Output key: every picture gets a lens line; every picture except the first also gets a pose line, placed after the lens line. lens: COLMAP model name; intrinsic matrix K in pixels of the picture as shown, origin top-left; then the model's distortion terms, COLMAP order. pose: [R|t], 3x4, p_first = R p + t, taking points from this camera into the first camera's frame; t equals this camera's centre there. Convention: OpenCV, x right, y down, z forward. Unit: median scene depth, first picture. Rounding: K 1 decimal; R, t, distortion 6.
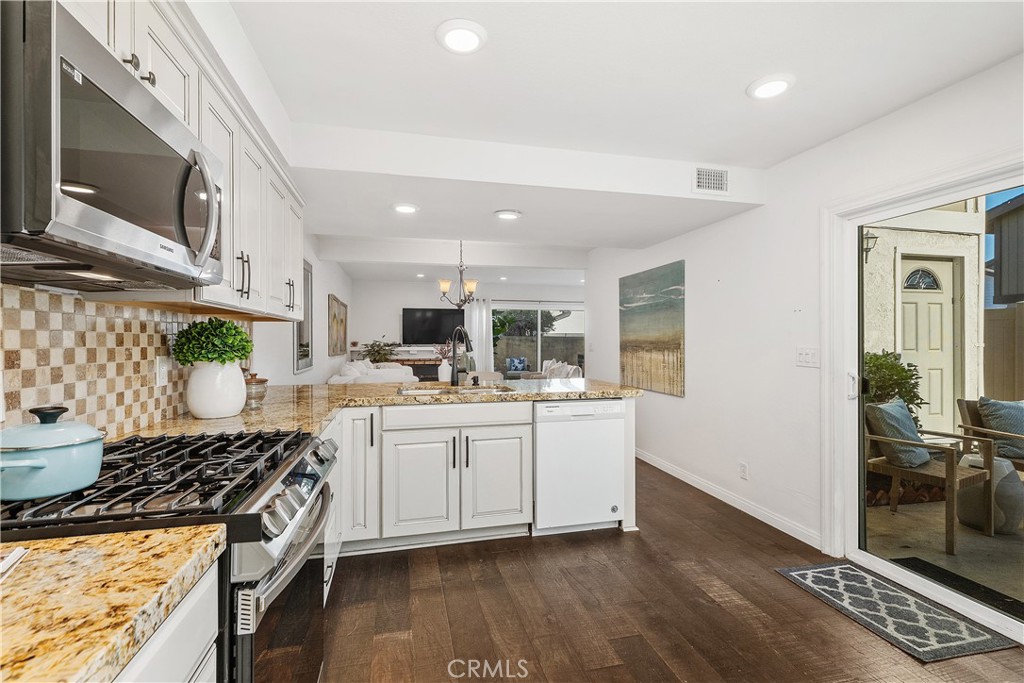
lens RADIAL K [[461.6, 0, 513.2], [0, 461.6, 341.8], [0, 0, 1]] dist [0.003403, -0.000444]
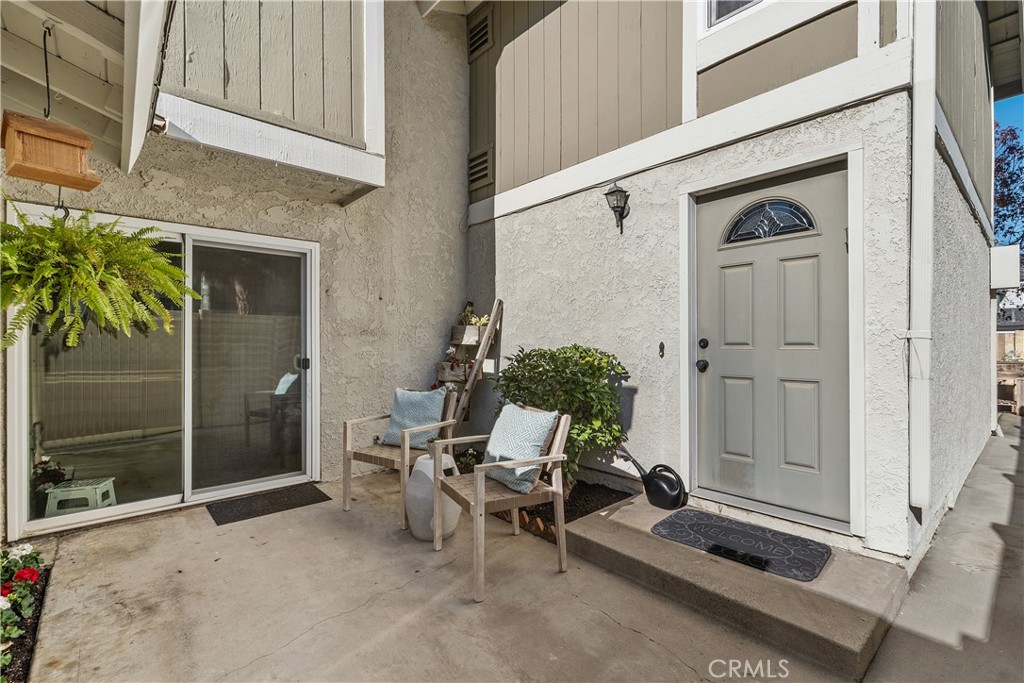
lens RADIAL K [[461.6, 0, 511.4], [0, 461.6, 342.3], [0, 0, 1]] dist [0.003403, -0.000444]
pose [[0.468054, -0.002508, -0.883696, 1.239712], [-0.000148, 0.999996, -0.002916, 0.016743], [0.883700, 0.001495, 0.468051, 0.461173]]
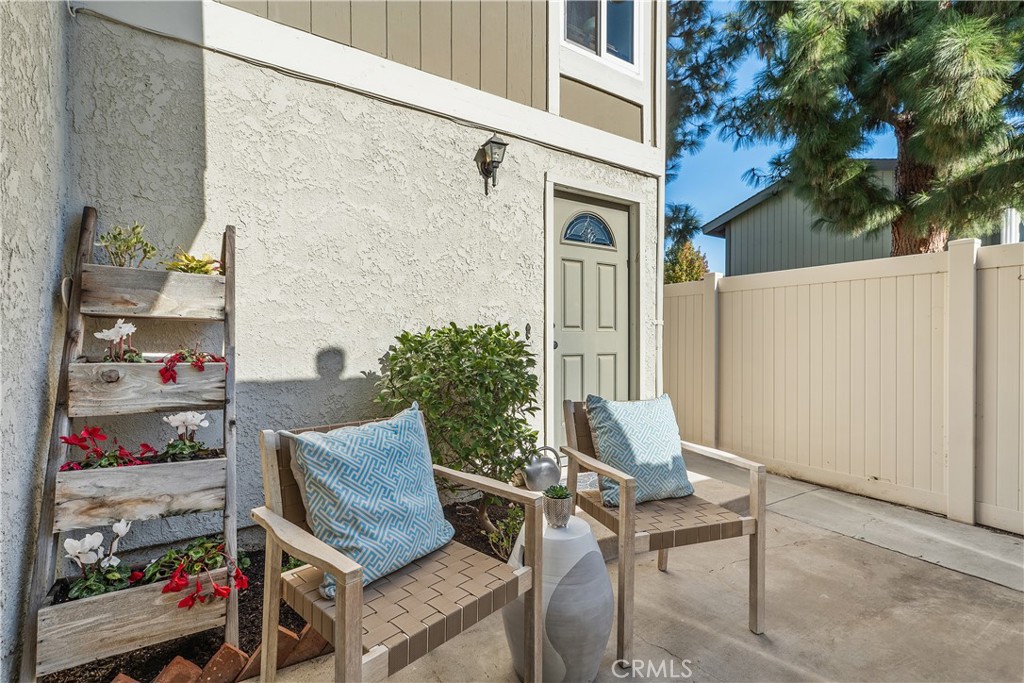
lens RADIAL K [[461.6, 0, 507.5], [0, 461.6, 340.9], [0, 0, 1]] dist [0.003403, -0.000444]
pose [[0.945397, 0.002162, 0.325915, 0.530797], [-0.003904, 0.999981, 0.004688, 0.035357], [-0.325899, -0.005705, 0.945387, 0.364288]]
